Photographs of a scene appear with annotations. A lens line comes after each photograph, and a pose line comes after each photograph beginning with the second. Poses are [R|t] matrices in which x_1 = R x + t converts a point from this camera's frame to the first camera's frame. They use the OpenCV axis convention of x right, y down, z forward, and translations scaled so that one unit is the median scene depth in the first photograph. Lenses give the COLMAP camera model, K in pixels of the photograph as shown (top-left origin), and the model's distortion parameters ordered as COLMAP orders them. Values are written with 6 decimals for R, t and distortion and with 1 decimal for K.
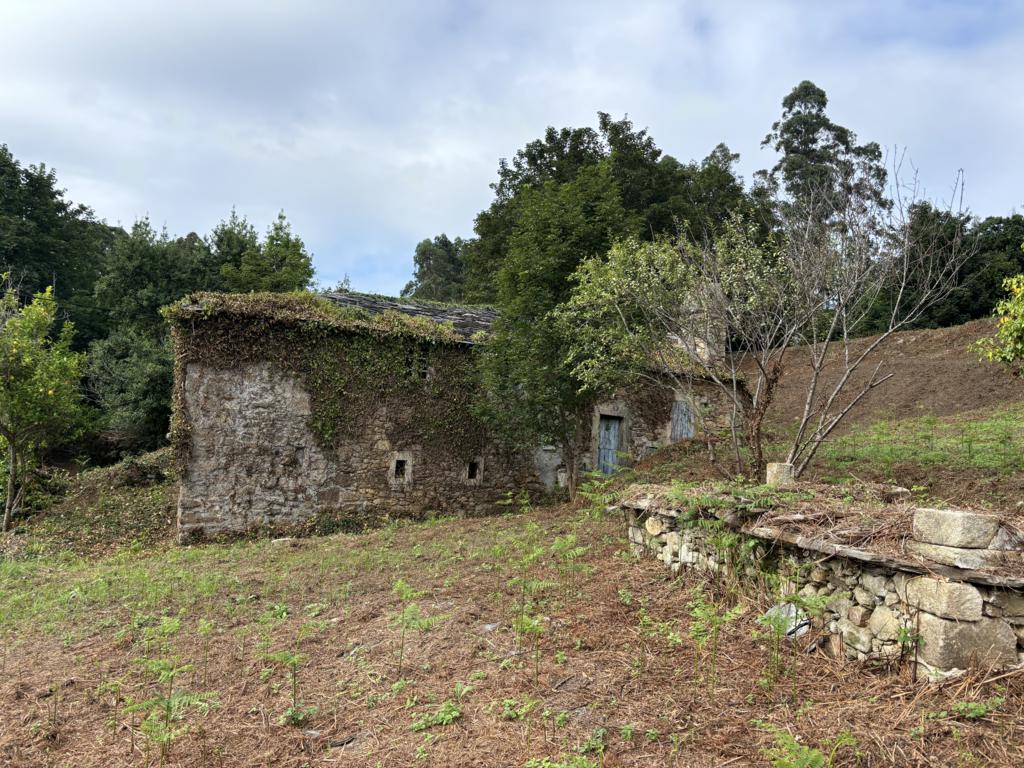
lens RADIAL K [[767.8, 0, 525.7], [0, 767.8, 387.2], [0, 0, 1]] dist [0.032529, -0.046440]
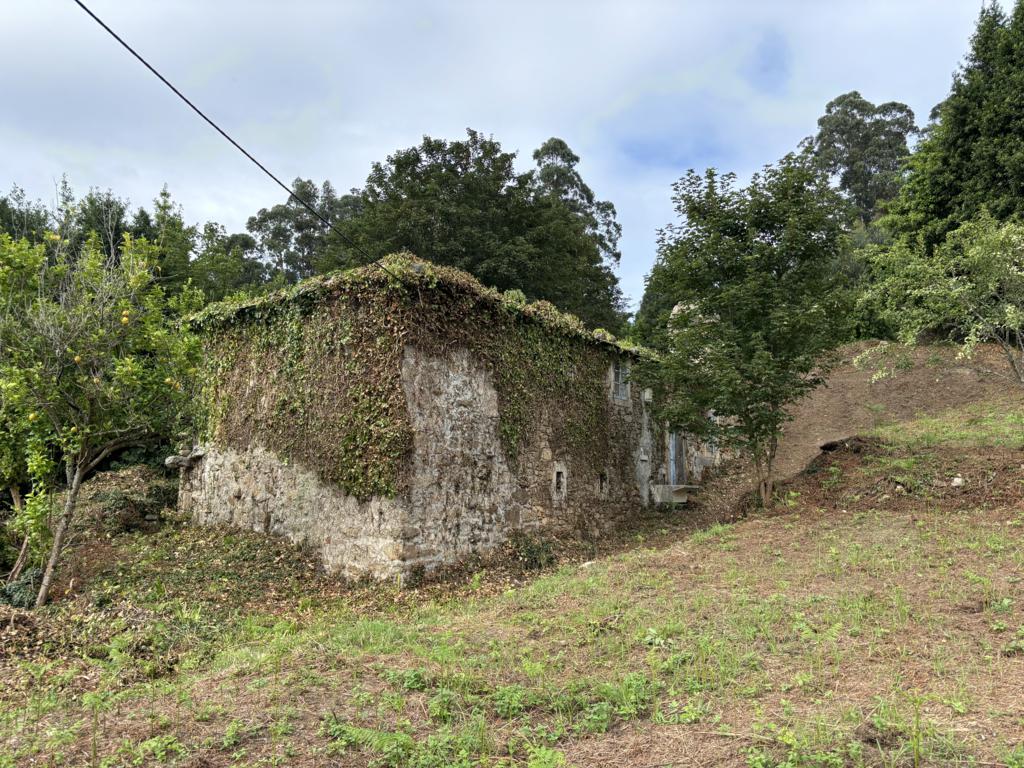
lens RADIAL K [[757.4, 0, 512.0], [0, 757.4, 384.0], [0, 0, 1]] dist [0.109912, -0.000832]
pose [[0.914634, 0.010417, 0.404148, -0.796979], [0.013086, 0.998381, -0.055348, 0.062204], [-0.404071, 0.055911, 0.913017, 0.344328]]
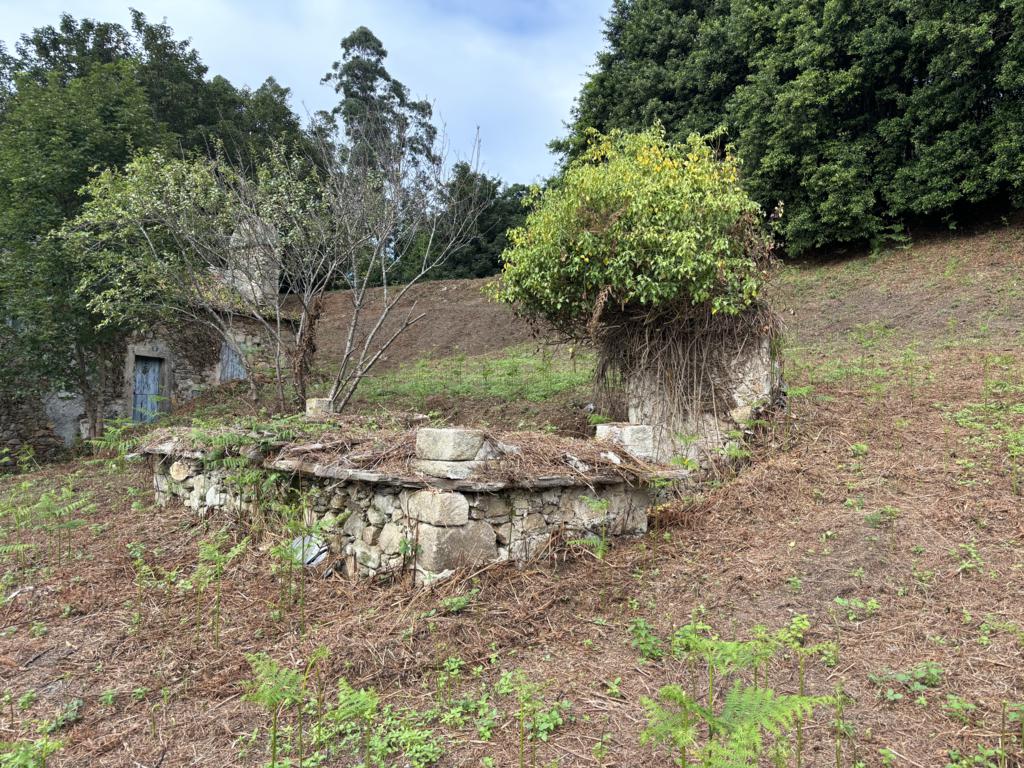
lens RADIAL K [[767.8, 0, 525.7], [0, 767.8, 387.2], [0, 0, 1]] dist [0.032529, -0.046440]
pose [[0.852388, -0.026010, 0.522262, 0.025855], [-0.011966, 0.997530, 0.069208, 0.008071], [-0.522773, -0.065241, 0.849972, 0.007370]]
